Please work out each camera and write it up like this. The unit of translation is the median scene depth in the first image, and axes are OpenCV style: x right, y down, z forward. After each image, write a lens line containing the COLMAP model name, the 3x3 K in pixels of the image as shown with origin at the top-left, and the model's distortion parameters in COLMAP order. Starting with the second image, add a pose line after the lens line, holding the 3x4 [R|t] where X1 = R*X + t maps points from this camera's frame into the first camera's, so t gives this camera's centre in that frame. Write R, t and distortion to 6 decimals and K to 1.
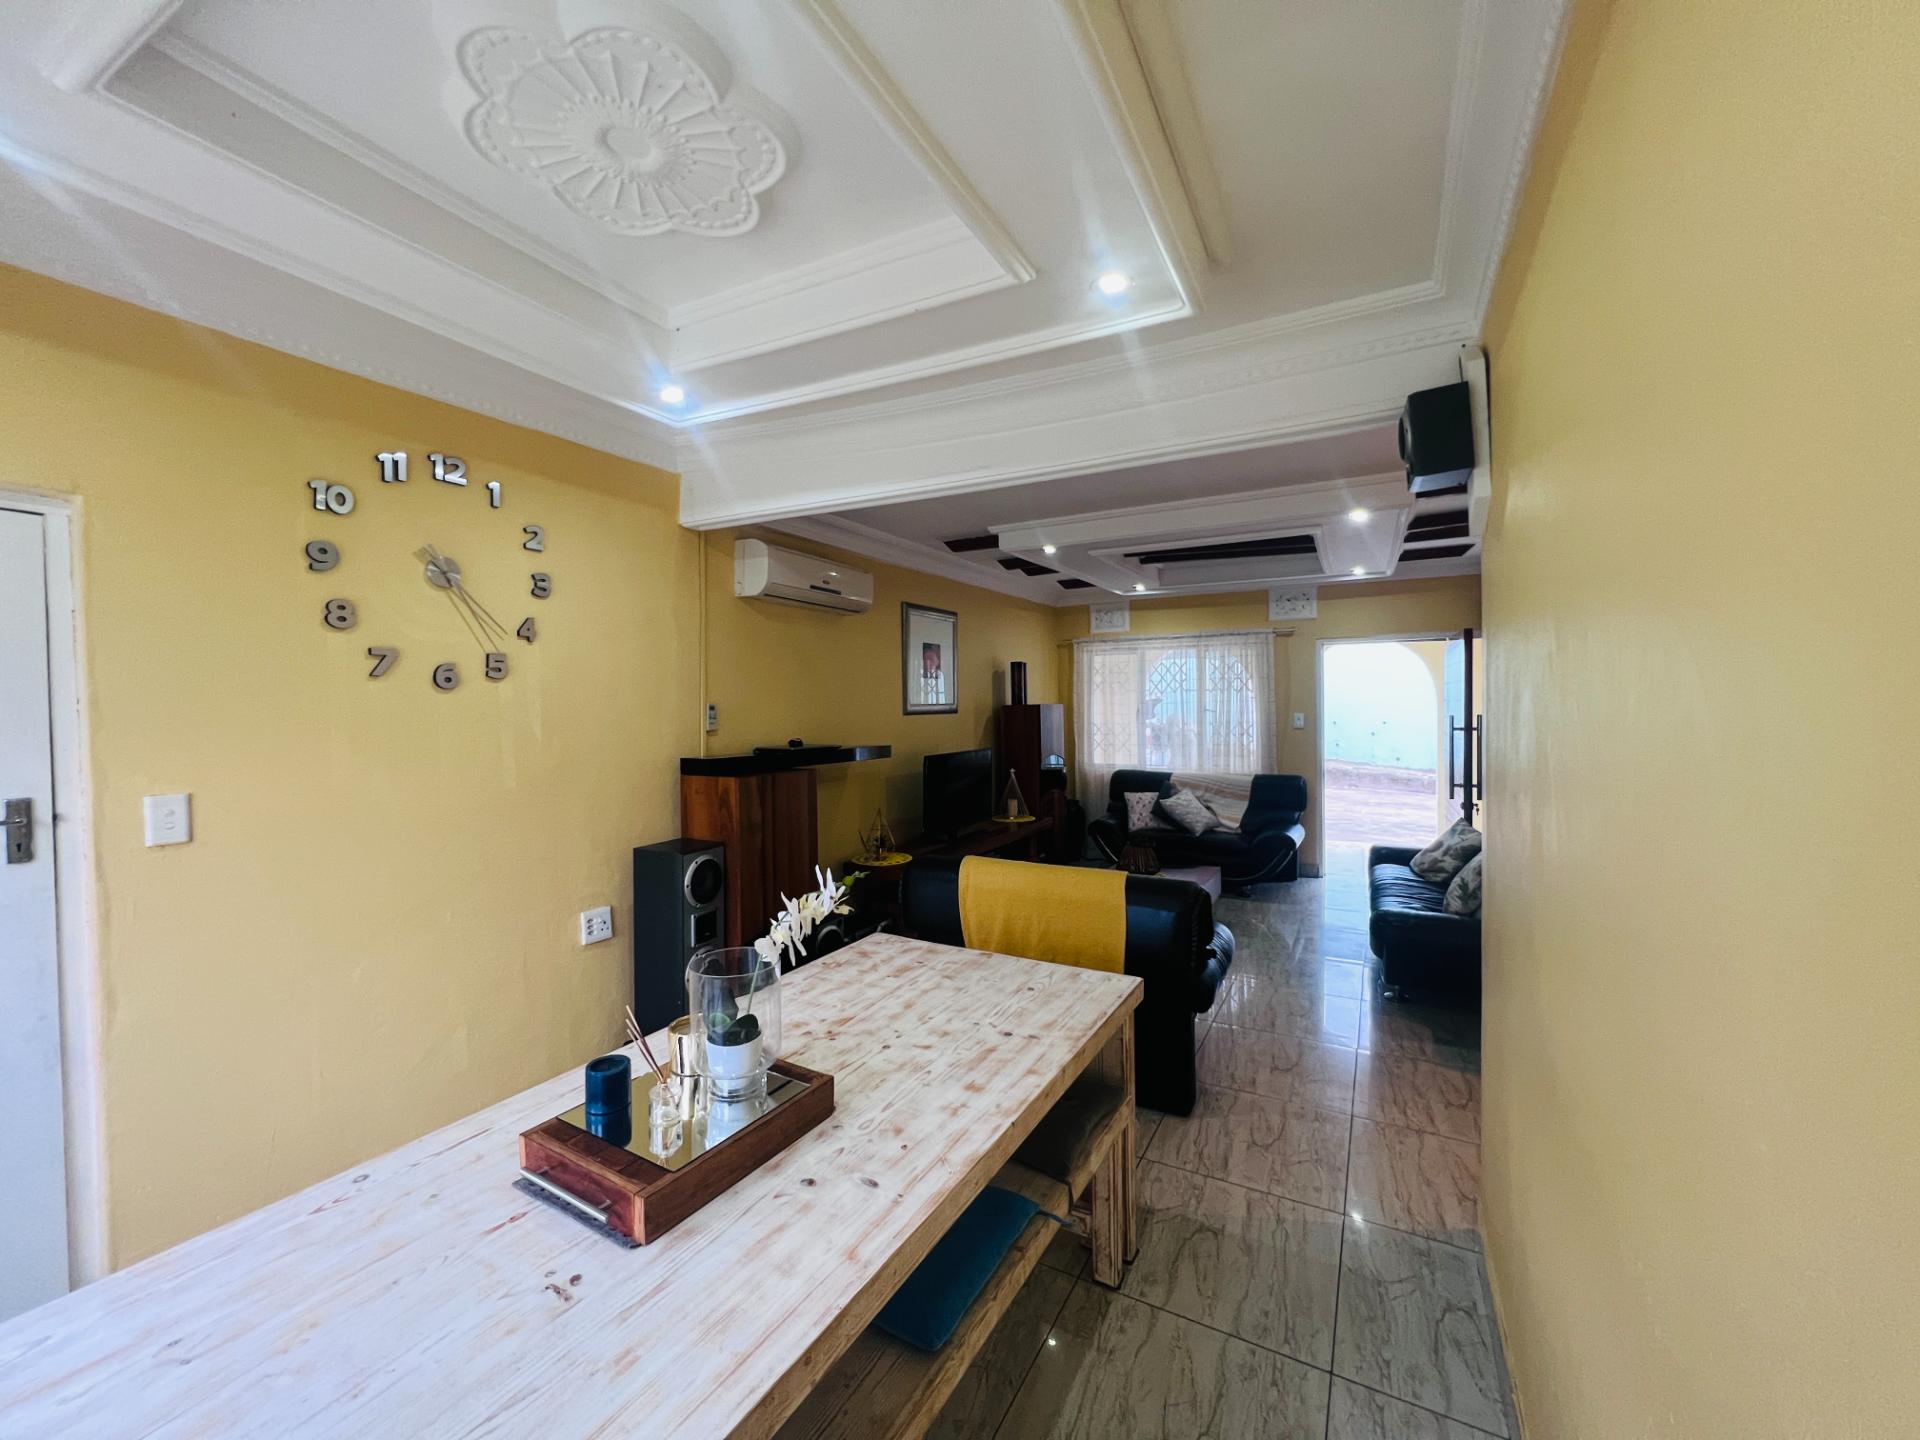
lens RADIAL K [[767.3, 0, 956.8], [0, 767.3, 713.3], [0, 0, 1]] dist [-0.002028, 0.000450]
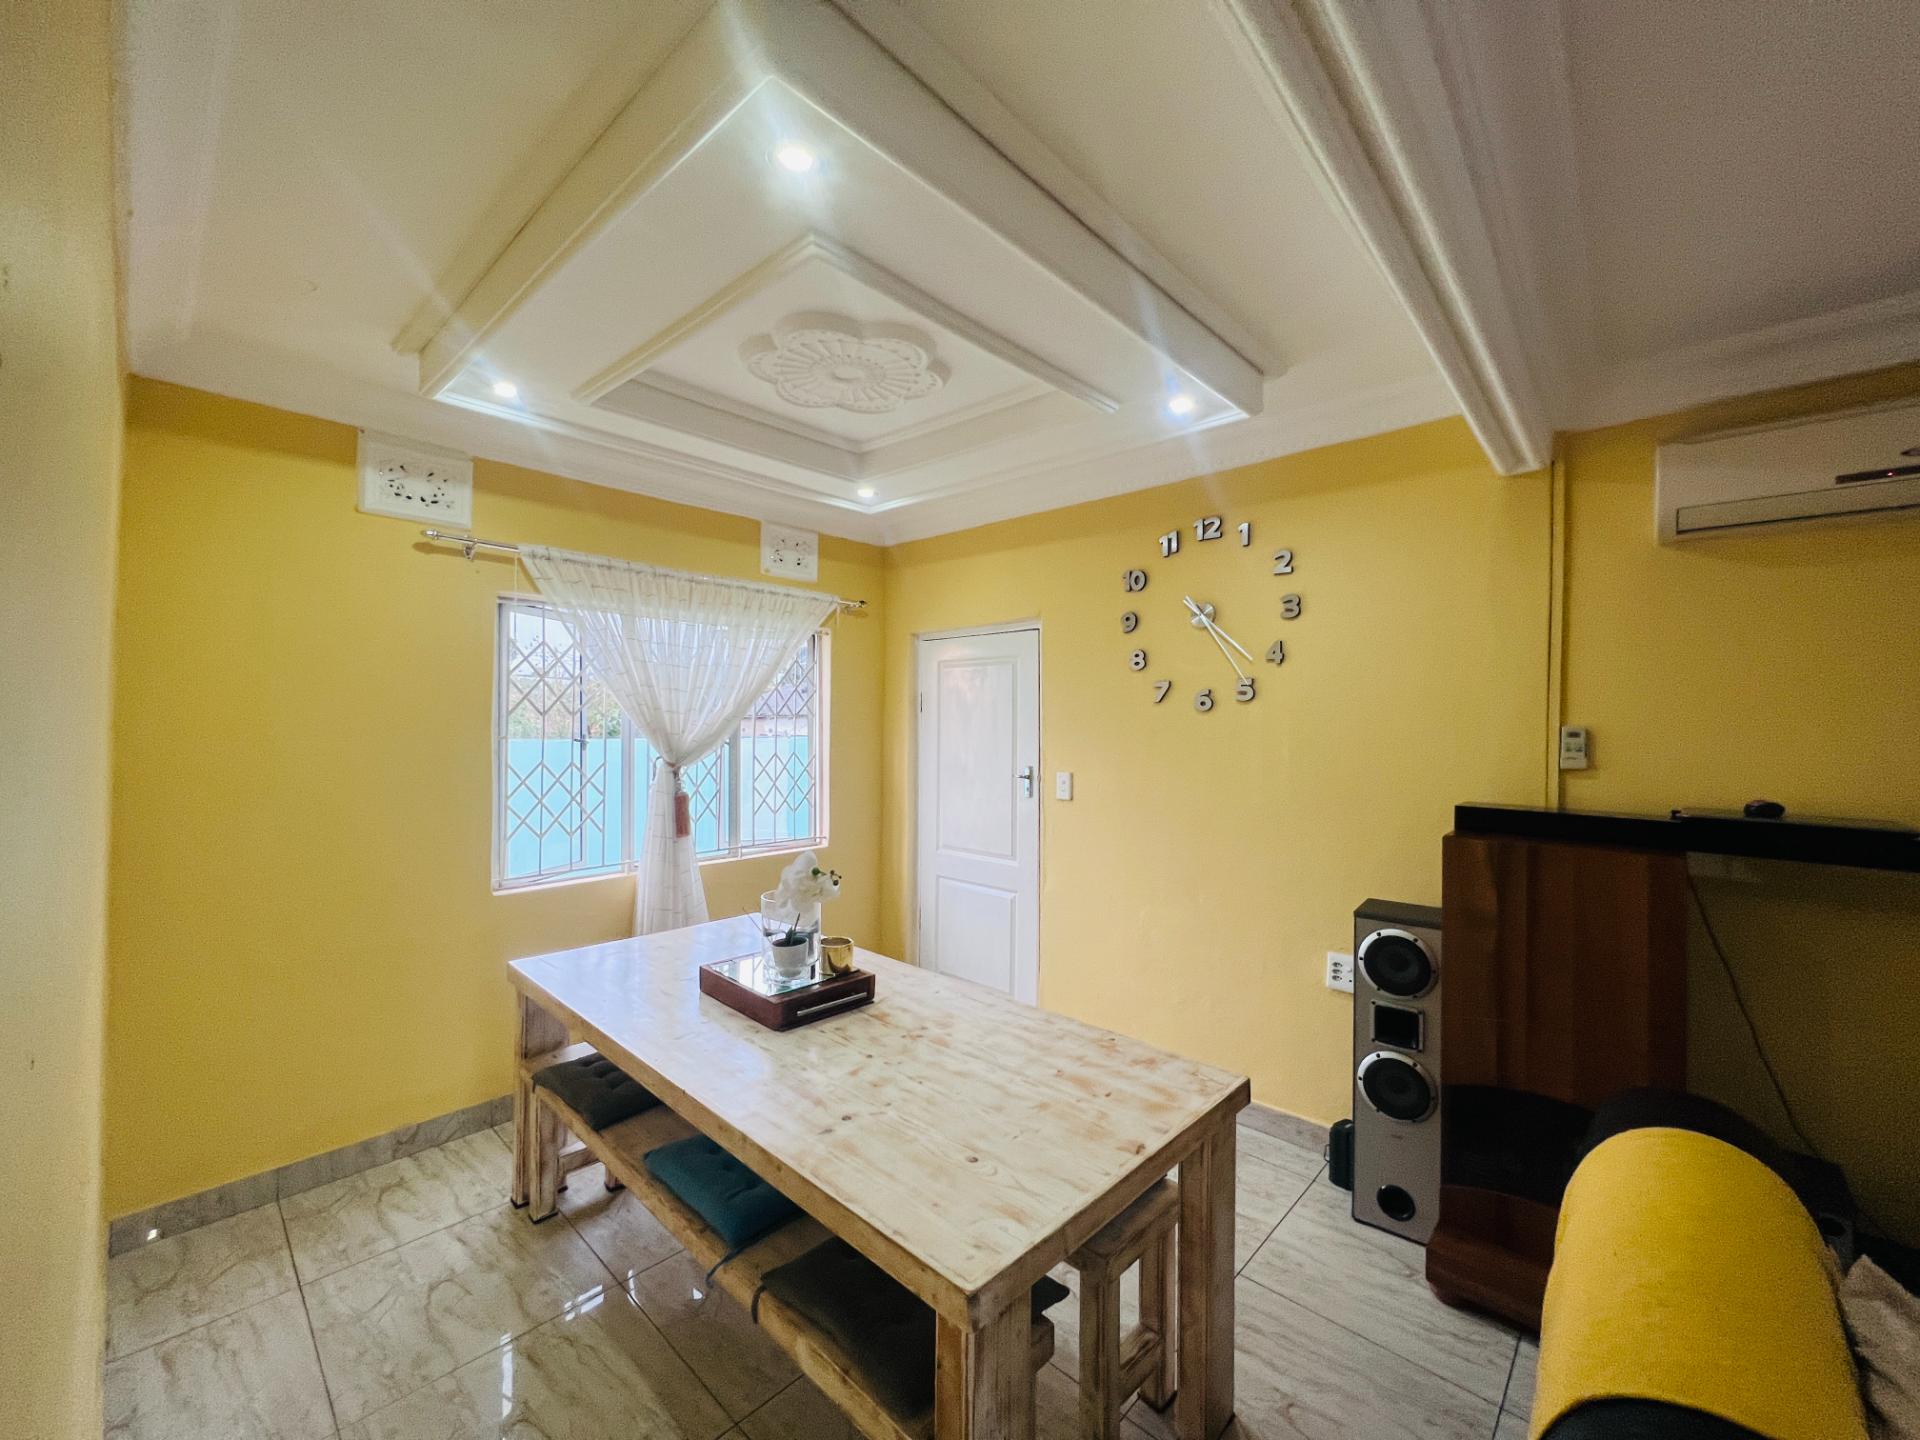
lens RADIAL K [[767.3, 0, 961.2], [0, 767.3, 717.8], [0, 0, 1]] dist [-0.002028, 0.000450]
pose [[-0.242078, 0.001851, -0.970255, 0.512619], [-0.017415, 0.999829, 0.006253, -0.019317], [0.970100, 0.018411, -0.242005, 0.787682]]
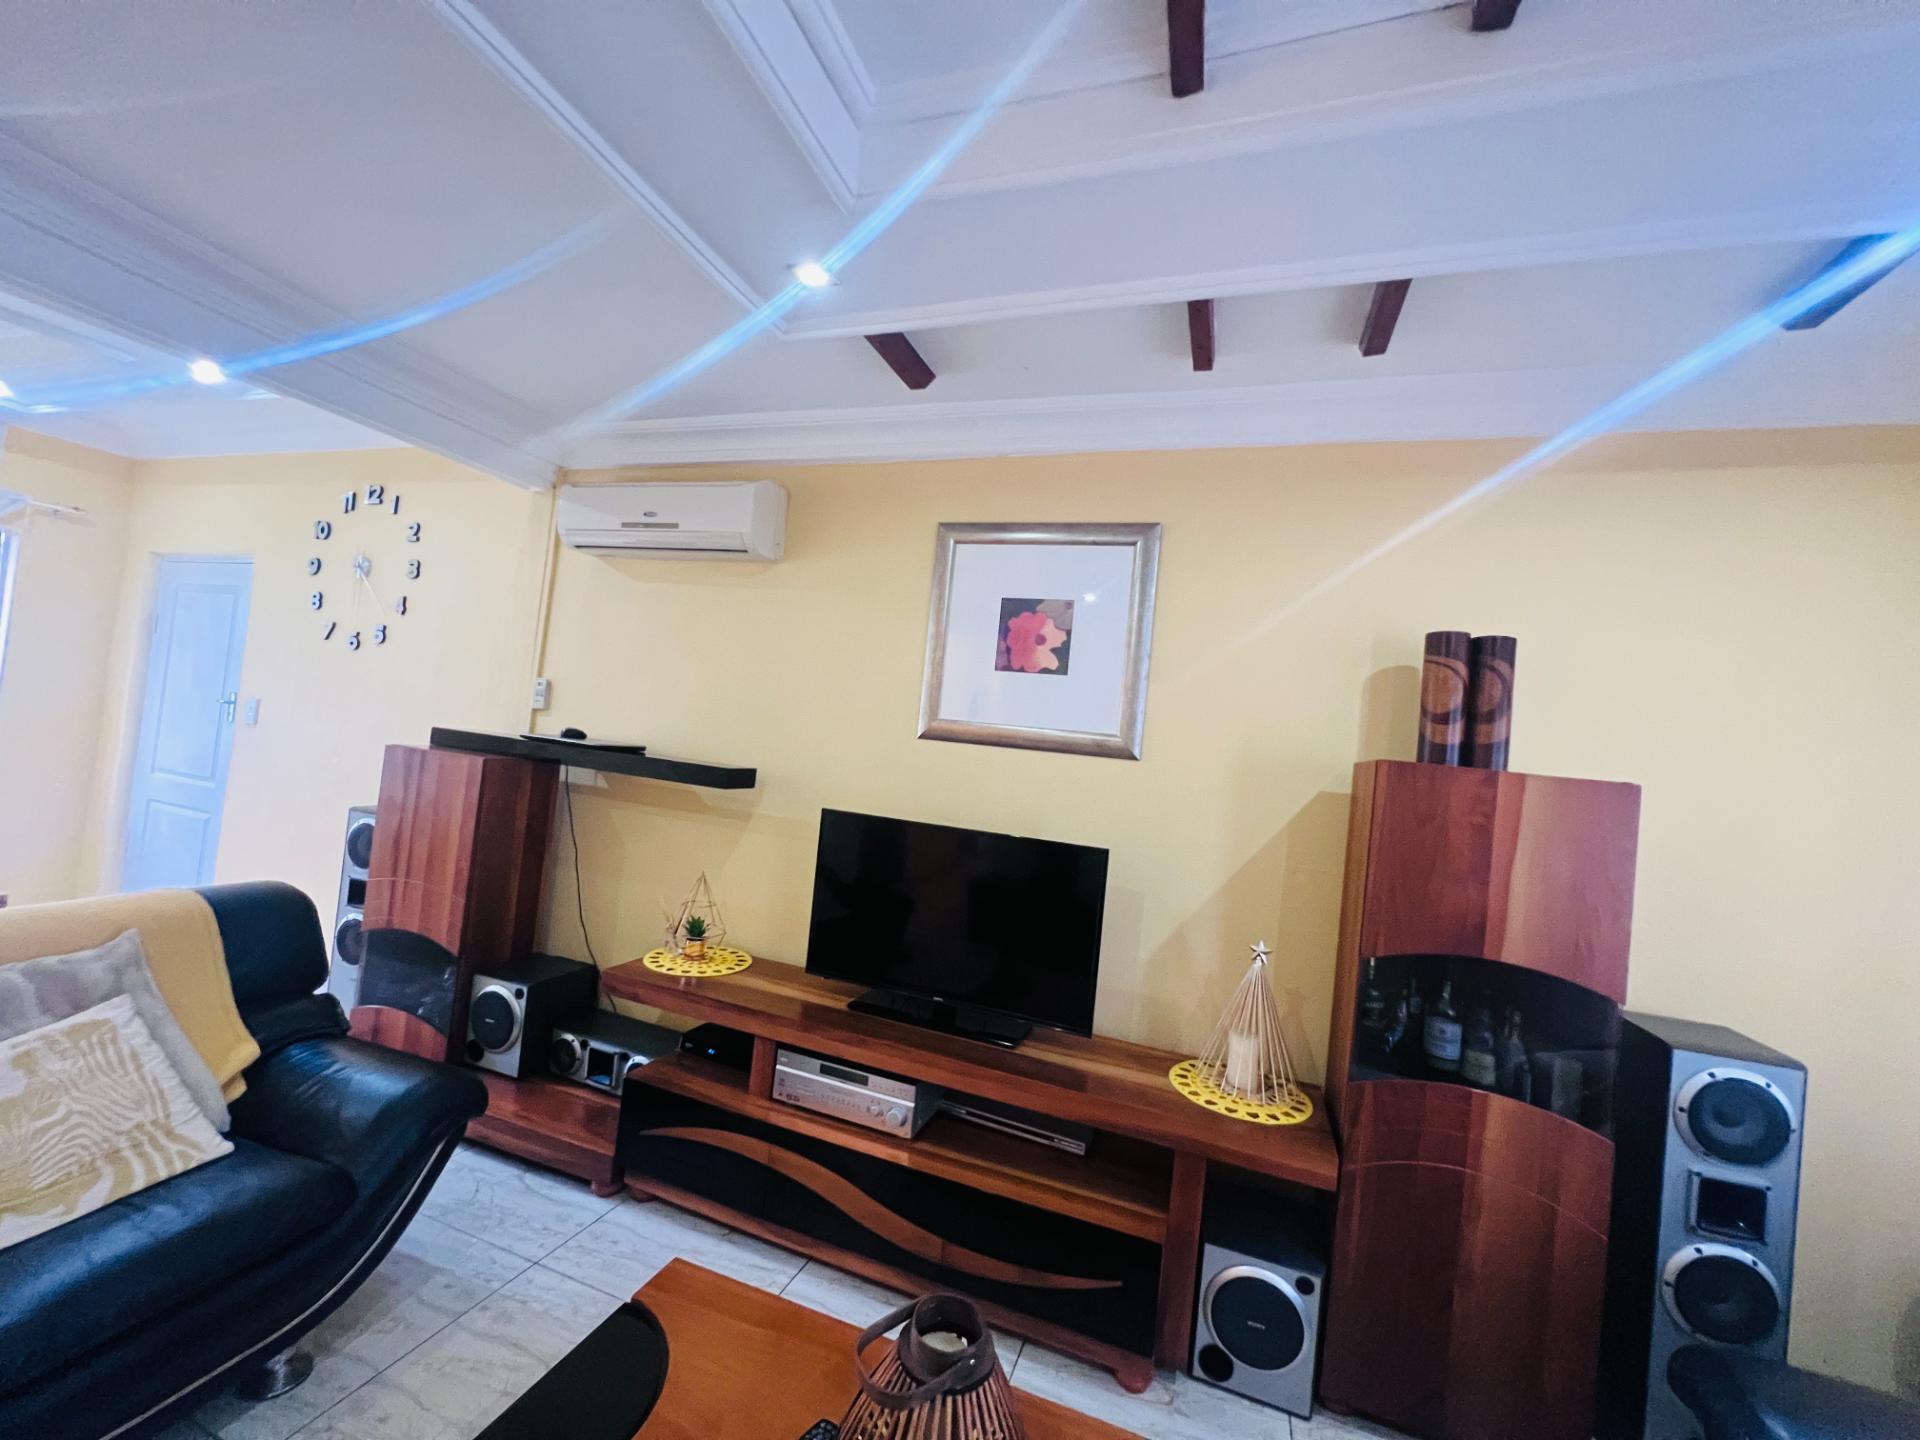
lens RADIAL K [[767.3, 0, 952.7], [0, 767.3, 717.1], [0, 0, 1]] dist [-0.002028, 0.000450]
pose [[0.163637, -0.004192, -0.986512, 0.765091], [-0.115742, 0.993003, -0.023418, -0.003474], [0.979707, 0.118013, 0.162007, 1.594589]]
